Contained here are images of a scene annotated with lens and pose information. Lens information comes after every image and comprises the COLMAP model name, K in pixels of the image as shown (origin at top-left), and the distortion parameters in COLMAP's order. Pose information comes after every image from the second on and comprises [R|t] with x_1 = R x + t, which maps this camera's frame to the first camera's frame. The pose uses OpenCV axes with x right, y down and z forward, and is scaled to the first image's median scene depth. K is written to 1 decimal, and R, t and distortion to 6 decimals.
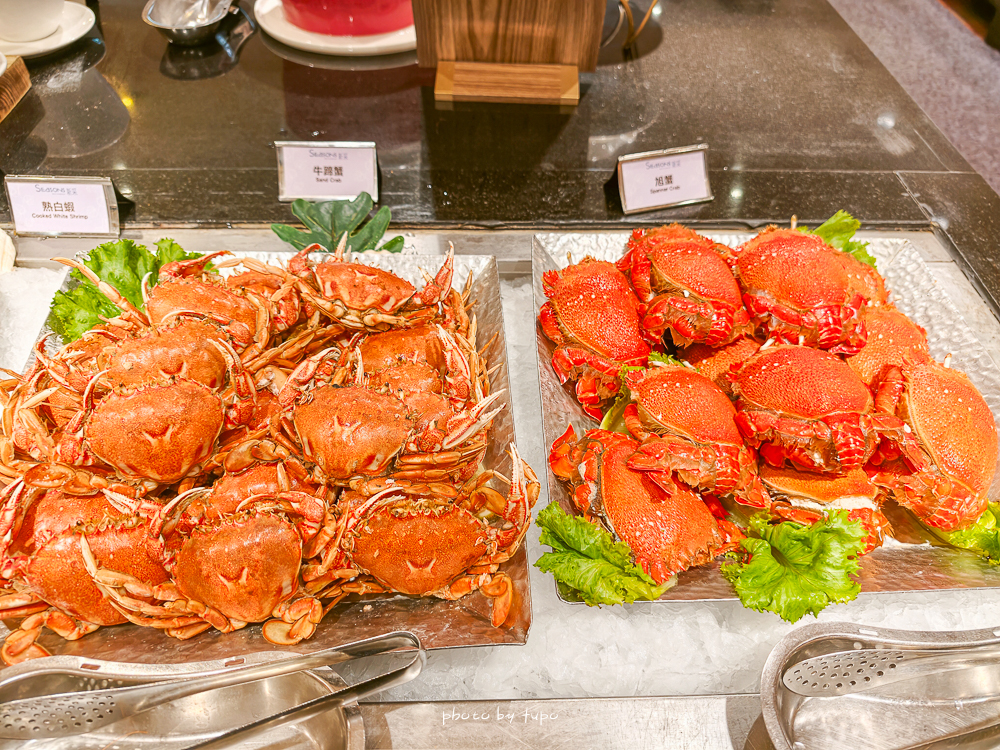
lens RADIAL K [[740.9, 0, 500.0], [0, 740.9, 375.0], [0, 0, 1]] dist [0.004189, -0.095723]
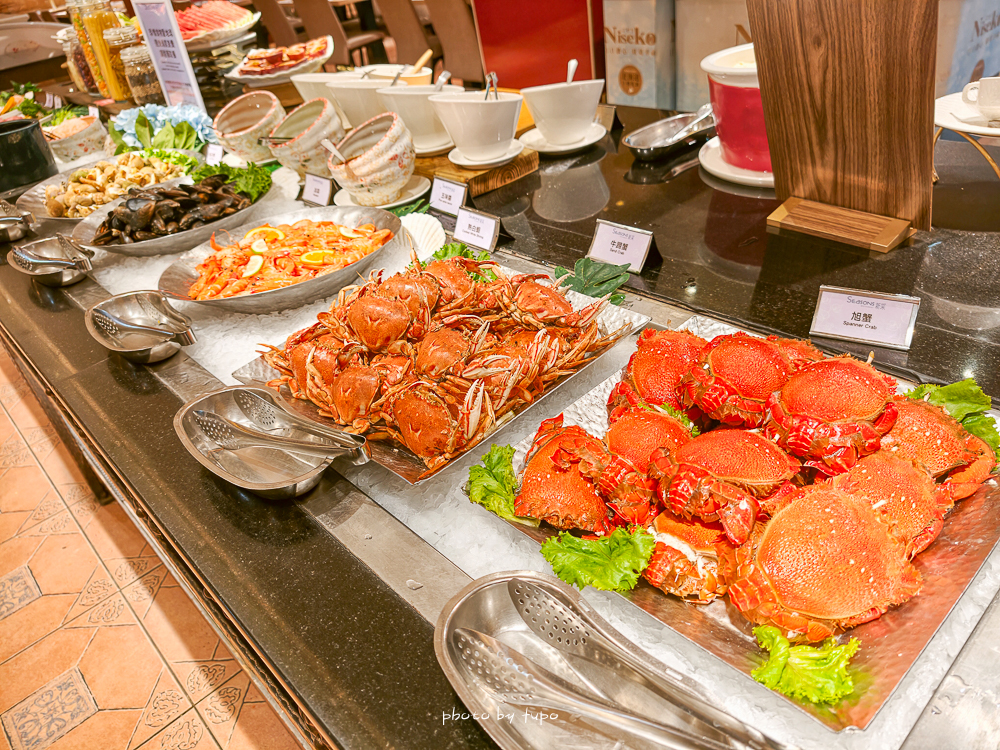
lens RADIAL K [[740.9, 0, 500.0], [0, 740.9, 375.0], [0, 0, 1]] dist [0.004189, -0.095723]
pose [[0.639241, 0.313821, -0.702060, 0.571134], [-0.435994, 0.899934, 0.005288, 0.027459], [0.633467, 0.302713, 0.712099, -0.046578]]
